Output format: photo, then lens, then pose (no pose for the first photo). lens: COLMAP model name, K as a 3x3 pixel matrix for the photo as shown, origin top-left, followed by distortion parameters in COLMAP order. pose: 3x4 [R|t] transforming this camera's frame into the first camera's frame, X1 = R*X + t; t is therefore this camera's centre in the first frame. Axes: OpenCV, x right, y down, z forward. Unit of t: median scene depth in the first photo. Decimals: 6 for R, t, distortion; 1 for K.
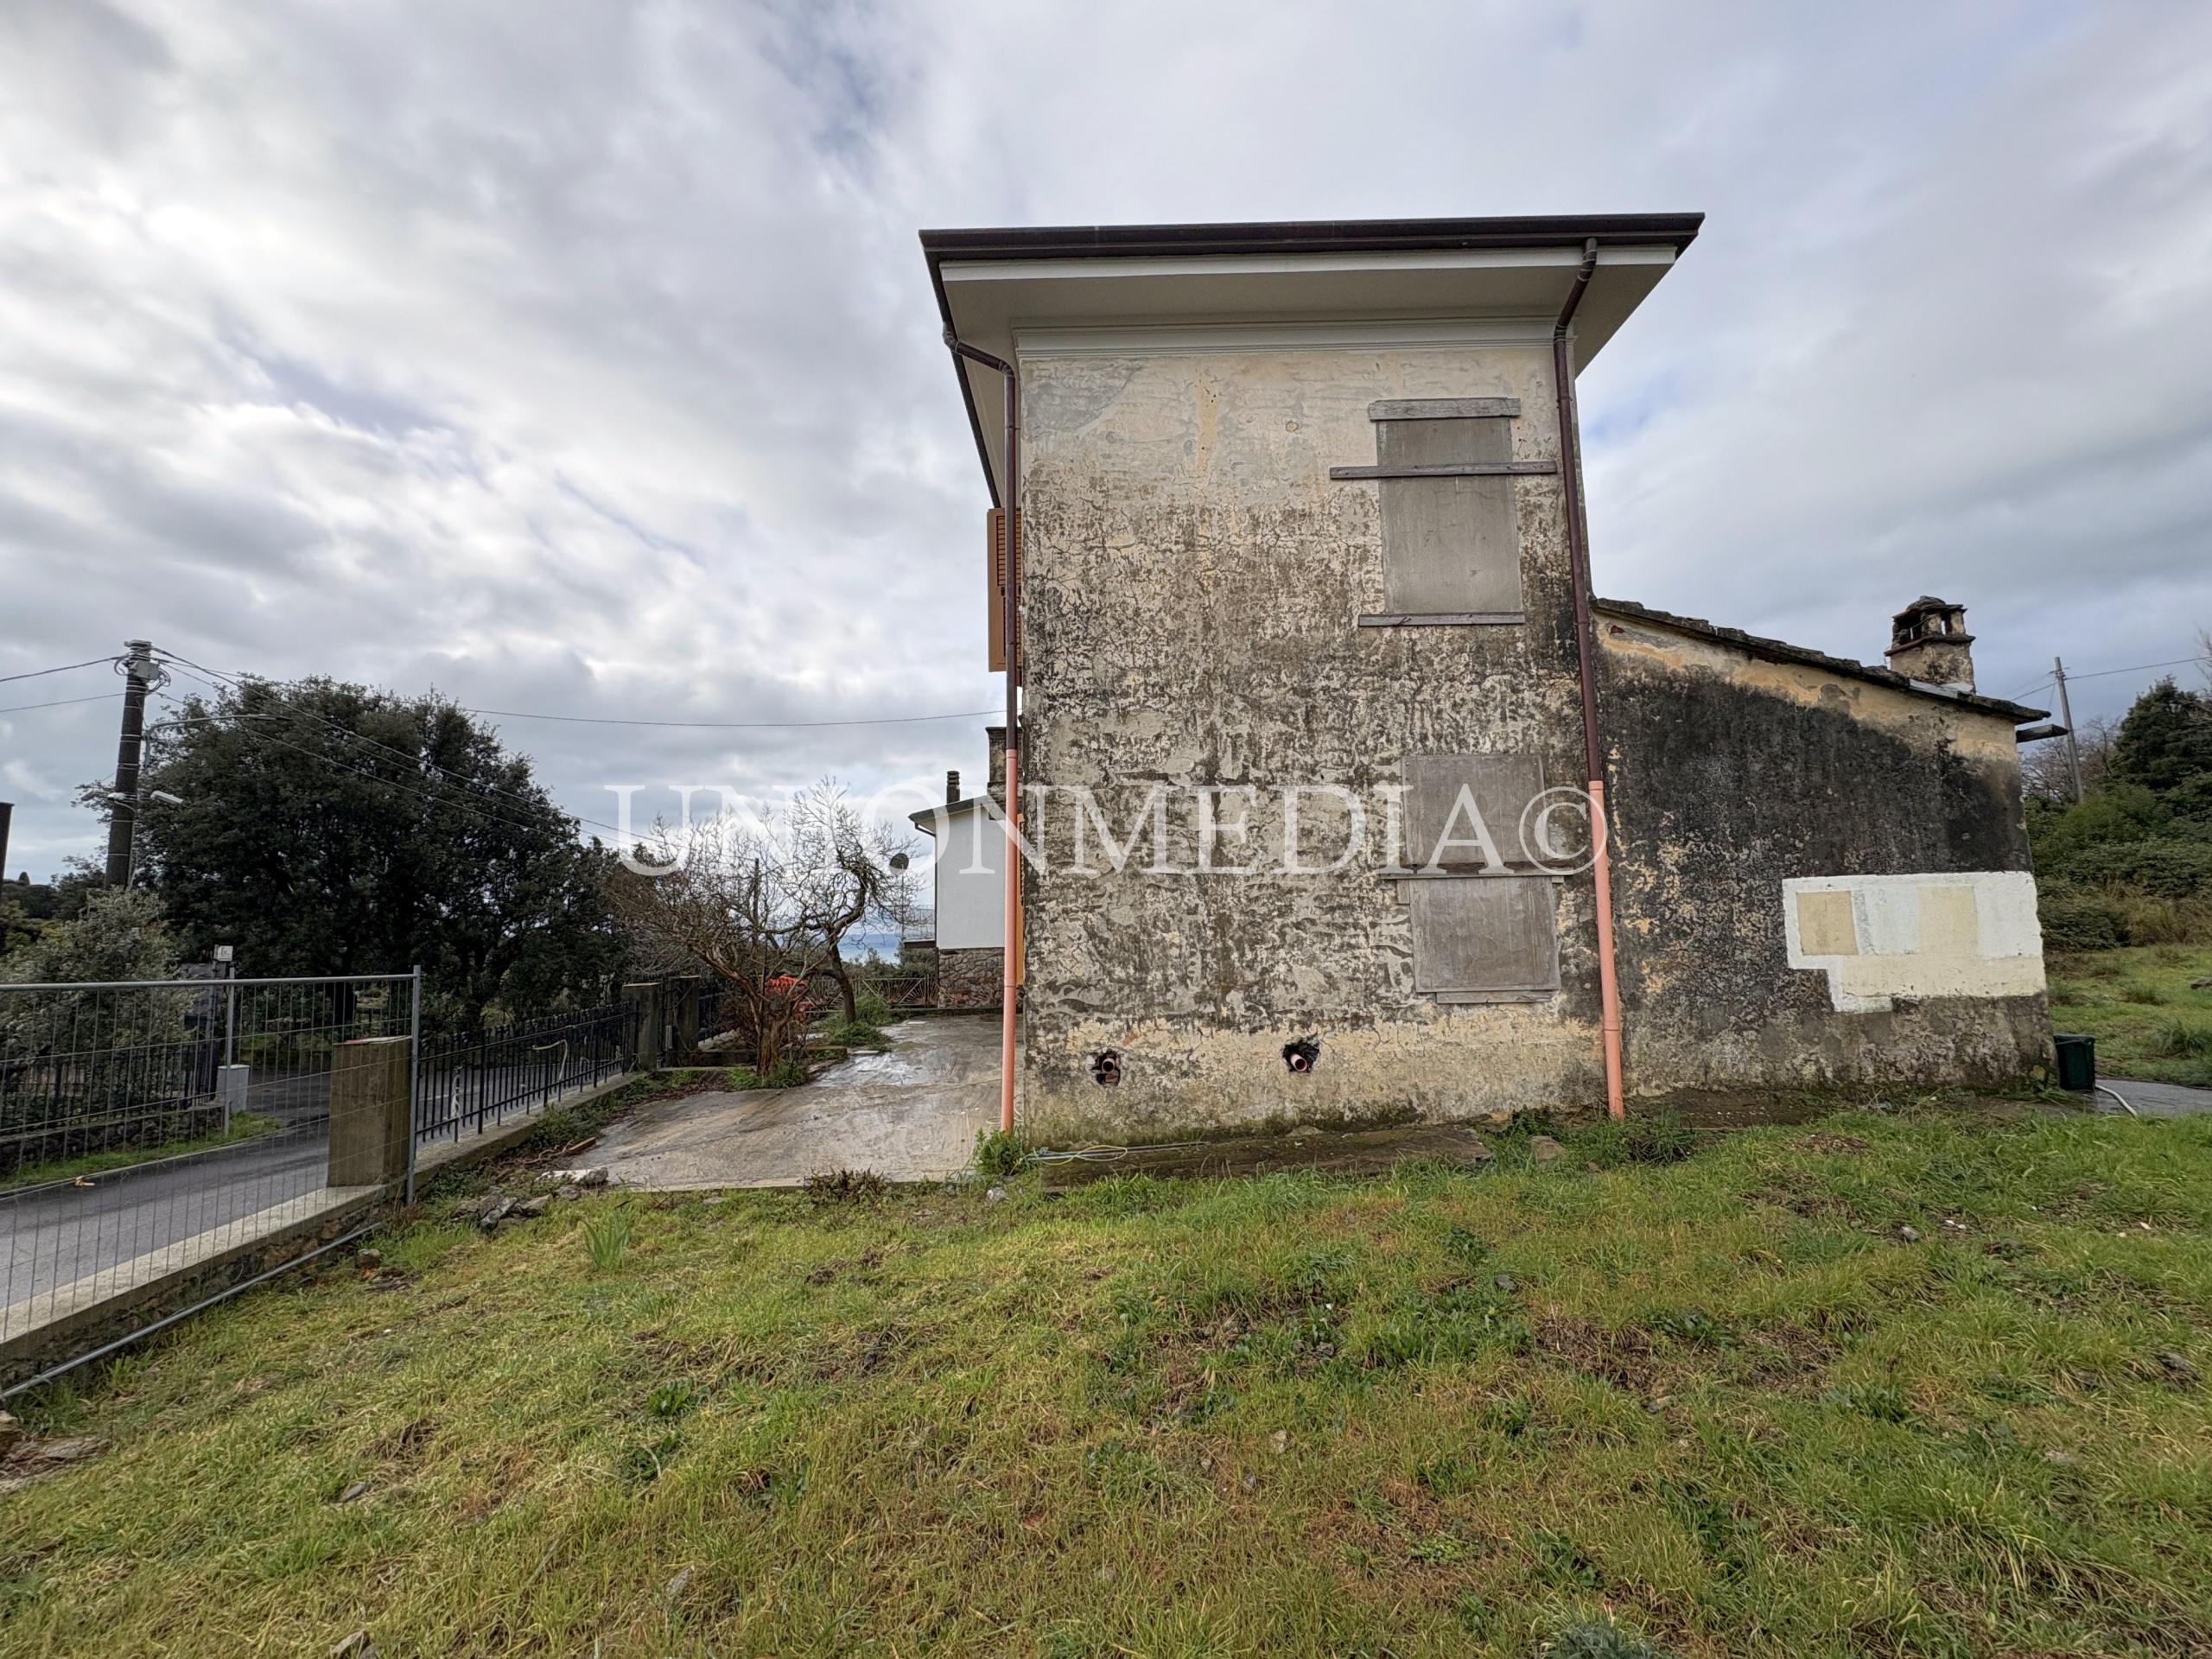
lens RADIAL K [[836.6, 0, 1091.4], [0, 836.6, 824.2], [0, 0, 1]] dist [-0.002211, 0.000171]
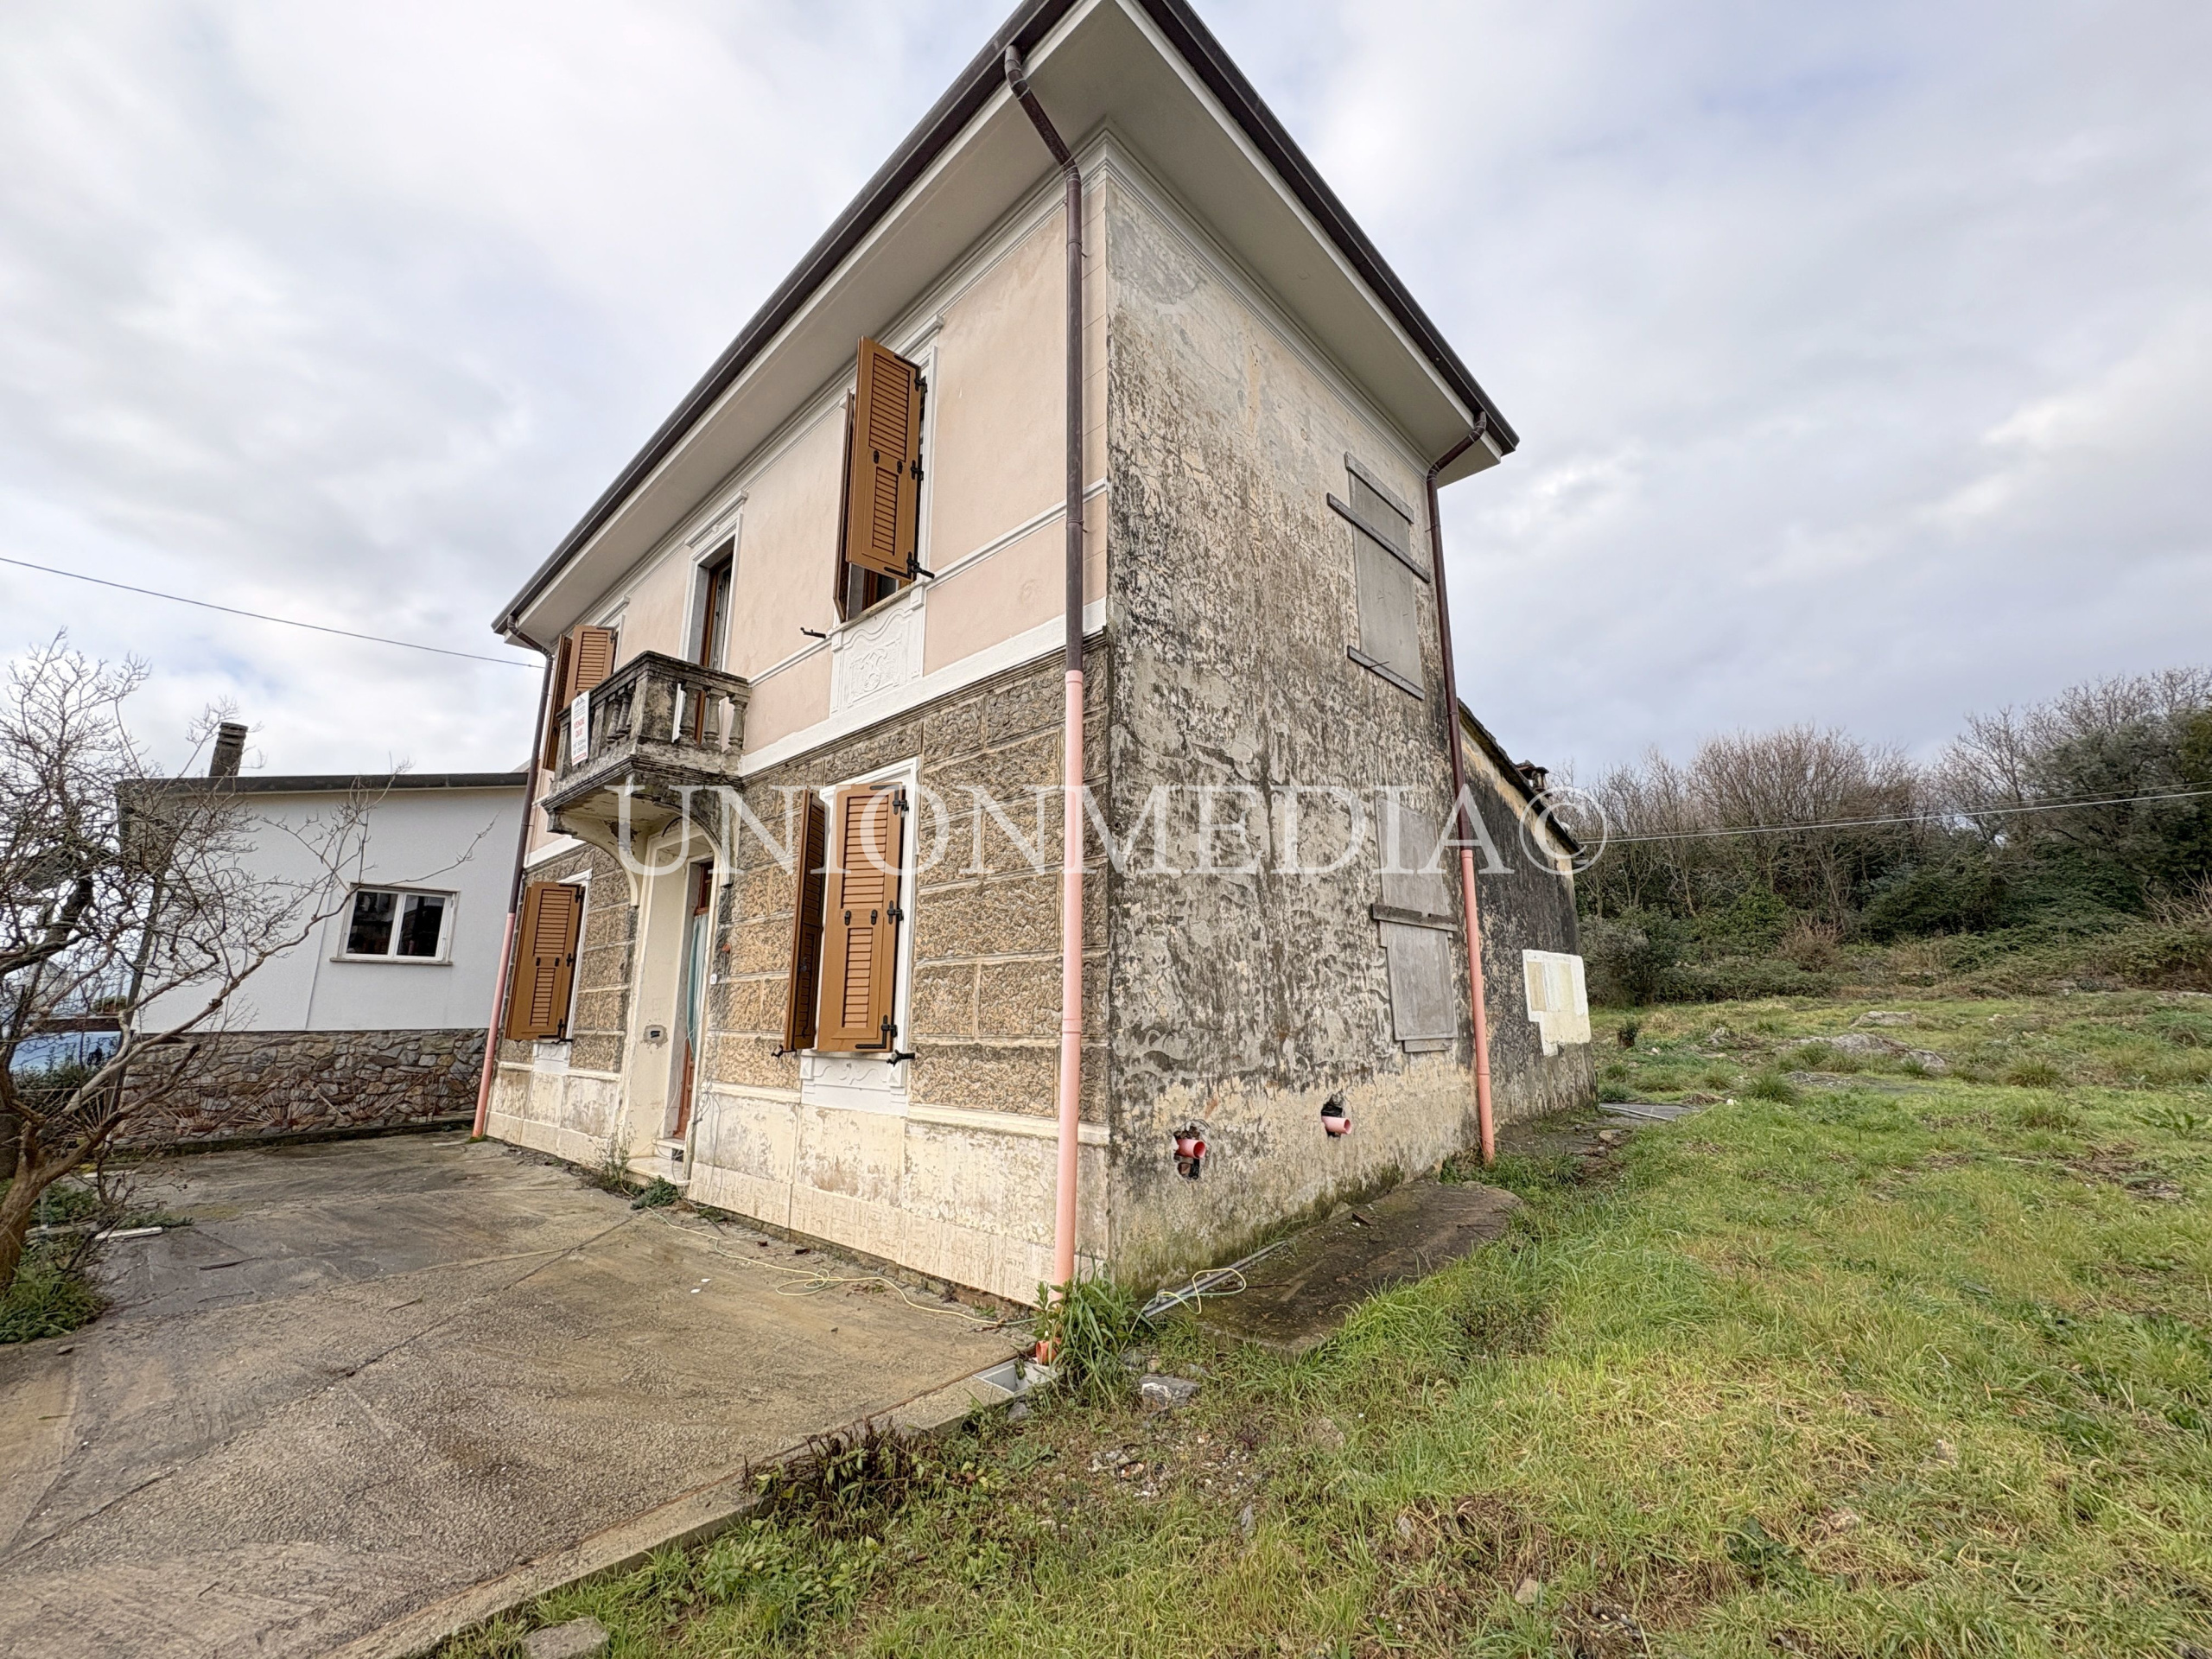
lens RADIAL K [[877.1, 0, 1108.5], [0, 877.1, 816.4], [0, 0, 1]] dist [-0.003334, 0.000595]
pose [[0.681153, 0.181132, 0.709381, -0.581787], [-0.096838, 0.982690, -0.157934, 0.138454], [-0.725708, 0.038882, 0.686903, 0.536834]]
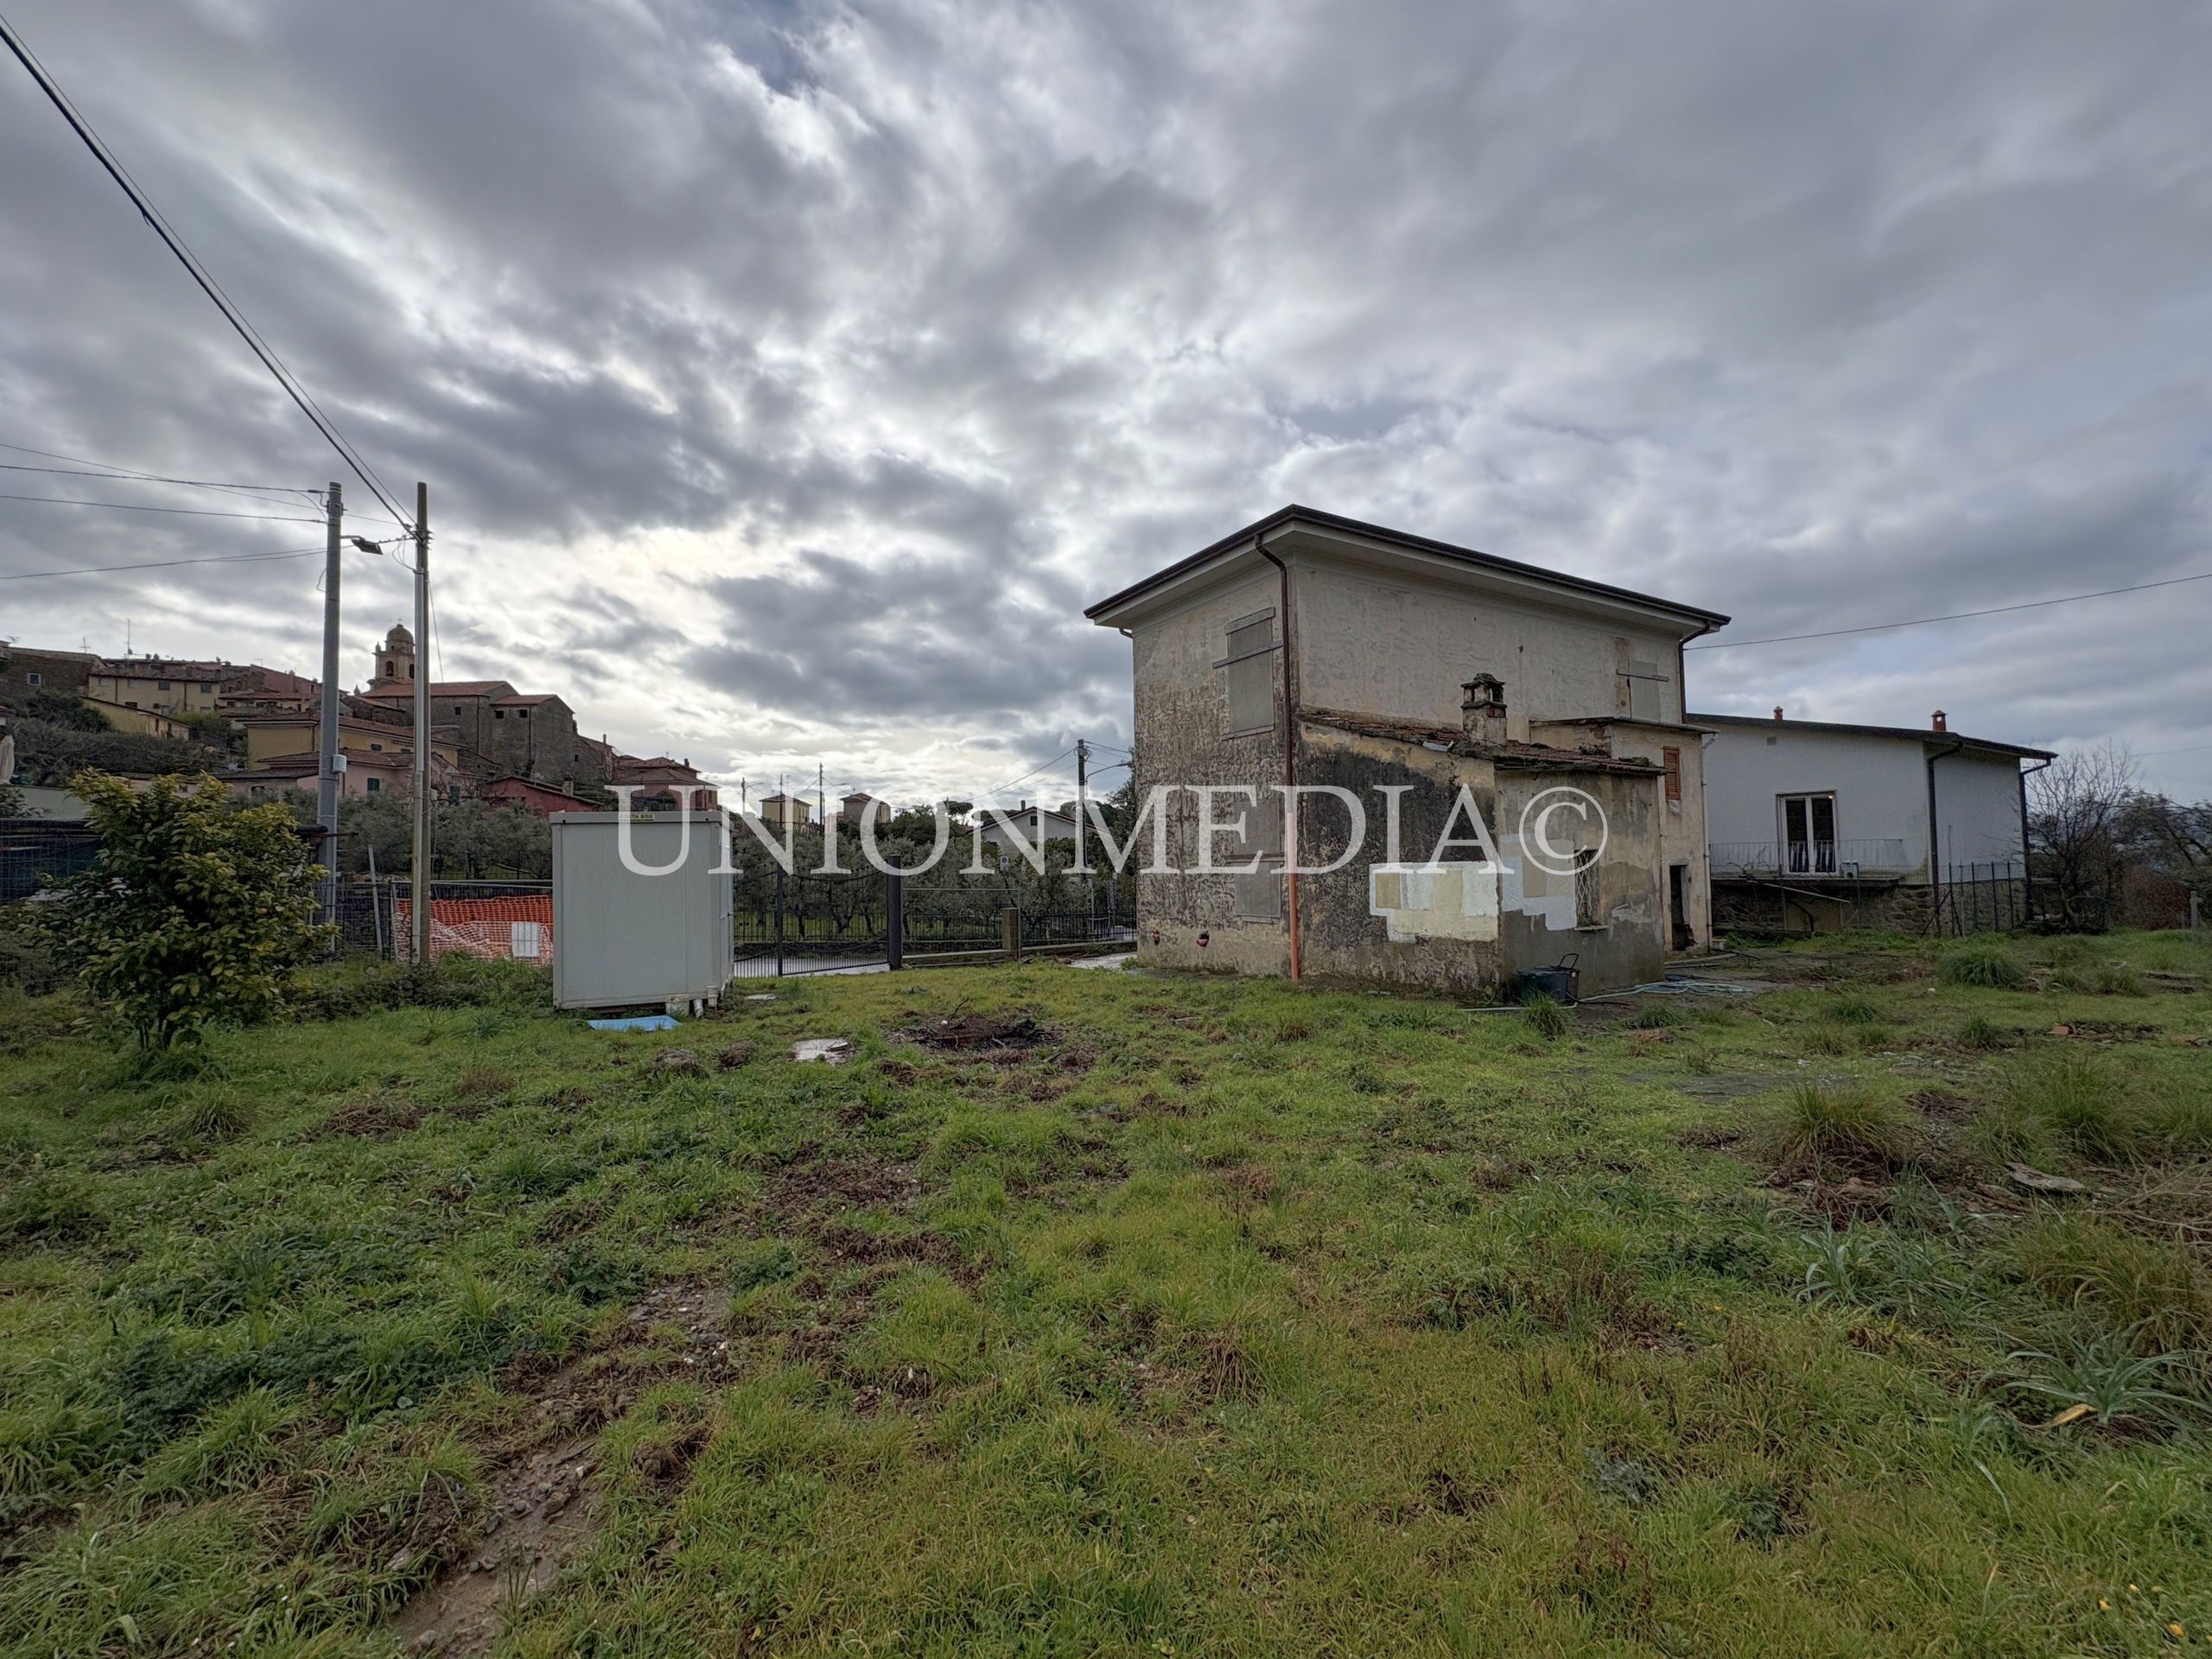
lens RADIAL K [[877.1, 0, 1113.9], [0, 877.1, 814.9], [0, 0, 1]] dist [-0.003334, 0.000595]
pose [[0.526120, -0.035853, -0.849654, 2.118049], [0.099755, 0.994815, 0.019791, -0.127263], [0.844539, -0.095169, 0.526969, -0.414691]]
